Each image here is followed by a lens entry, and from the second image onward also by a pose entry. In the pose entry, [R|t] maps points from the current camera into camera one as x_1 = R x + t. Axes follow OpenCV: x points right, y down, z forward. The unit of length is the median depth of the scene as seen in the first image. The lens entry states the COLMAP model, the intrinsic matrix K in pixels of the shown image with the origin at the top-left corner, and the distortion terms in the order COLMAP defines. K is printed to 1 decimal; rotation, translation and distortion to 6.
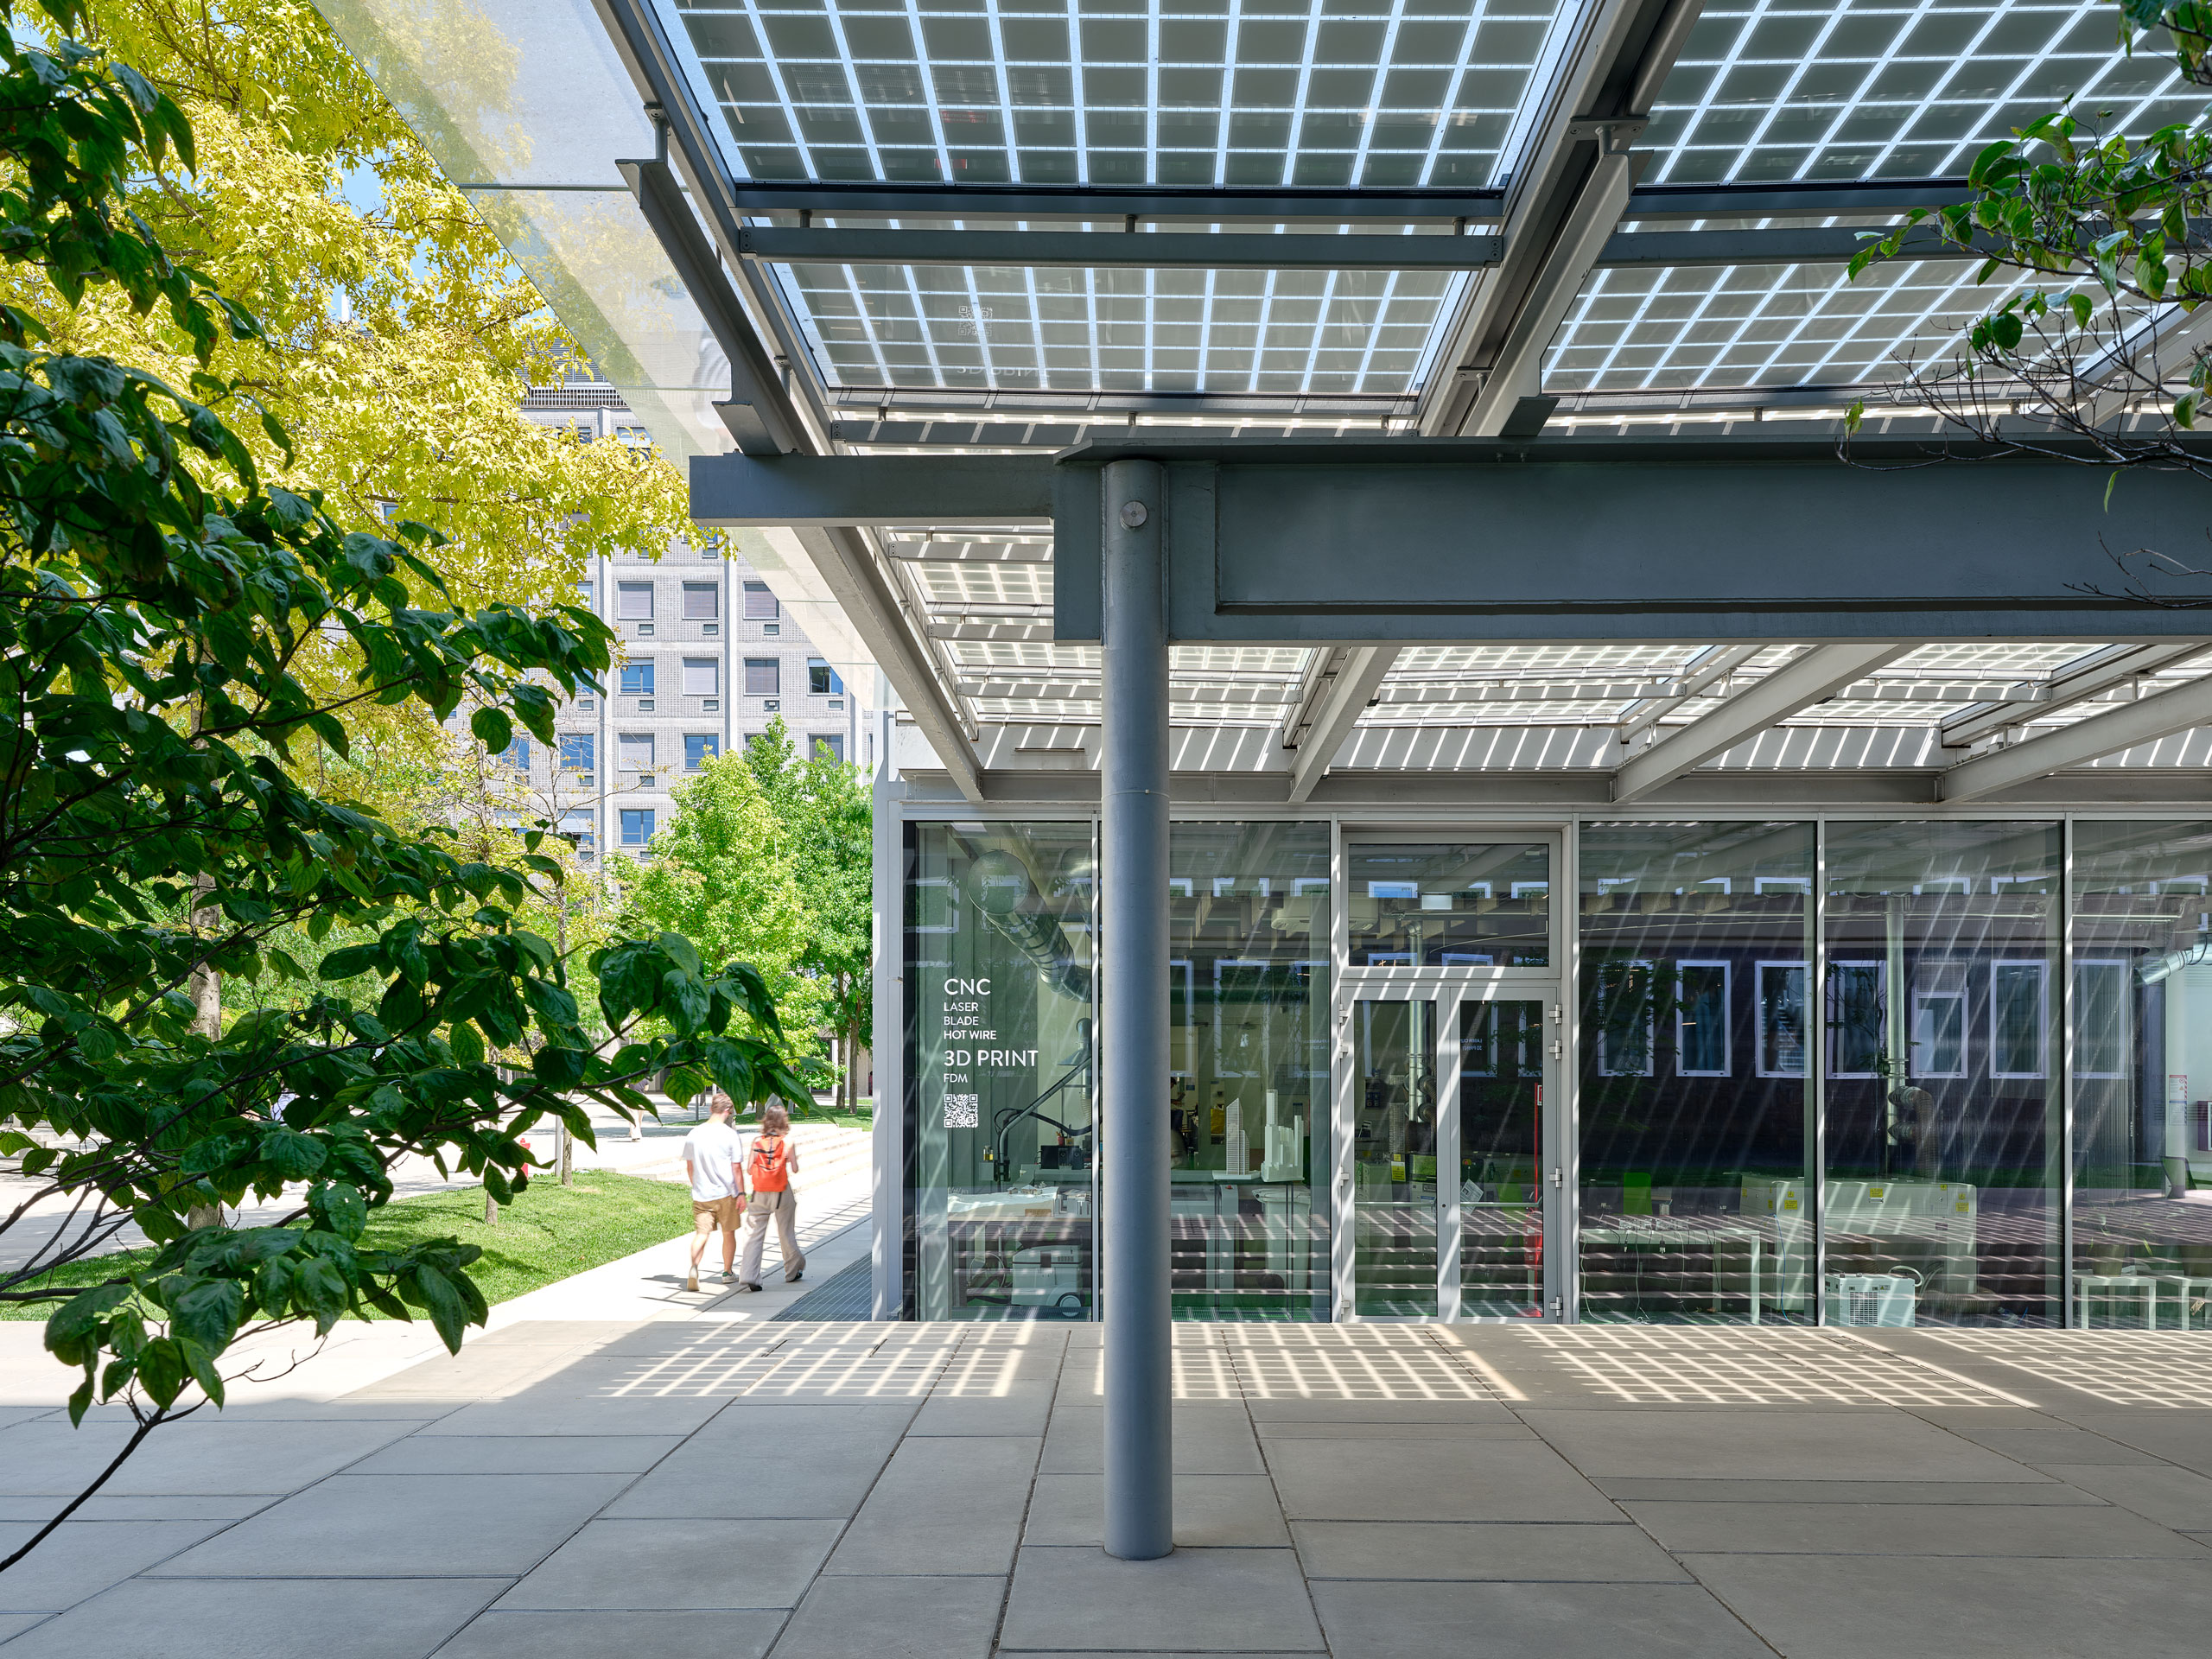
lens RADIAL K [[1390.6, 0, 1106.0], [0, 1390.6, 829.5], [0, 0, 1]] dist [-0.030557, -0.001642]
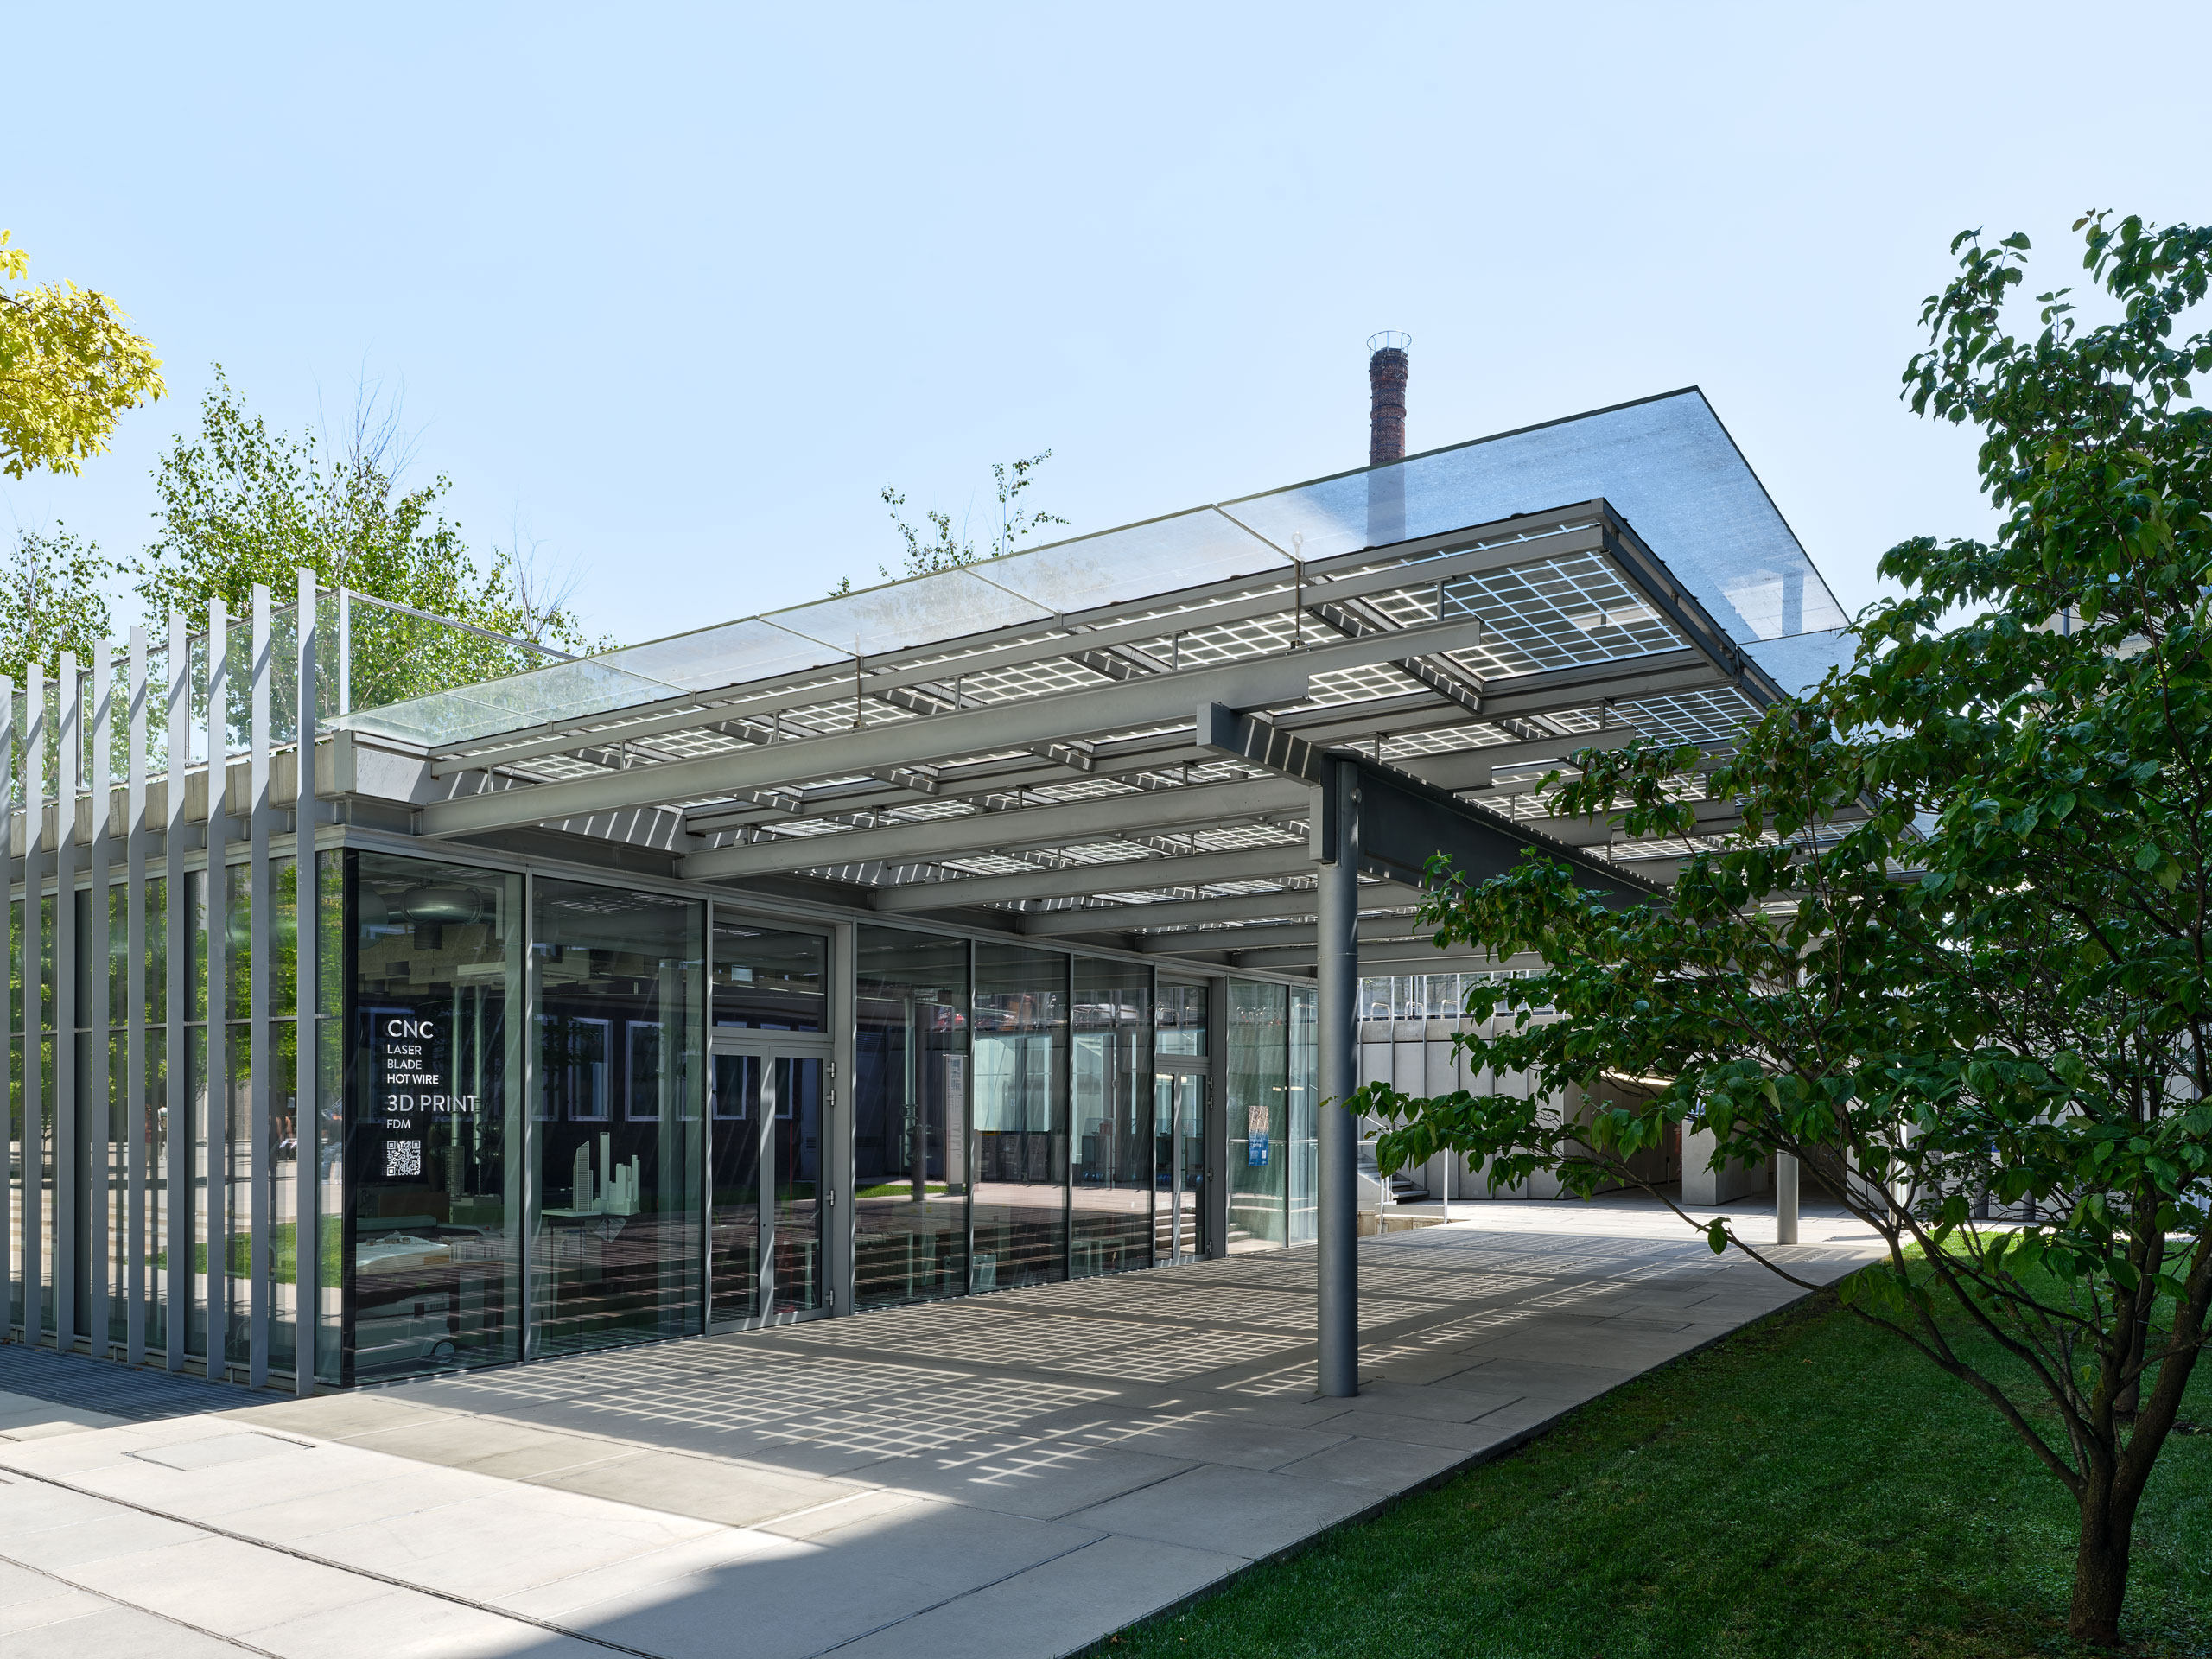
lens RADIAL K [[1505.4, 0, 1106.0], [0, 1505.4, 829.5], [0, 0, 1]] dist [0.002342, 0.000335]
pose [[0.526158, 0.152983, 0.836513, -0.751674], [-0.143612, 0.985542, -0.089907, 0.000999], [-0.838172, -0.072828, 0.540521, 0.037301]]
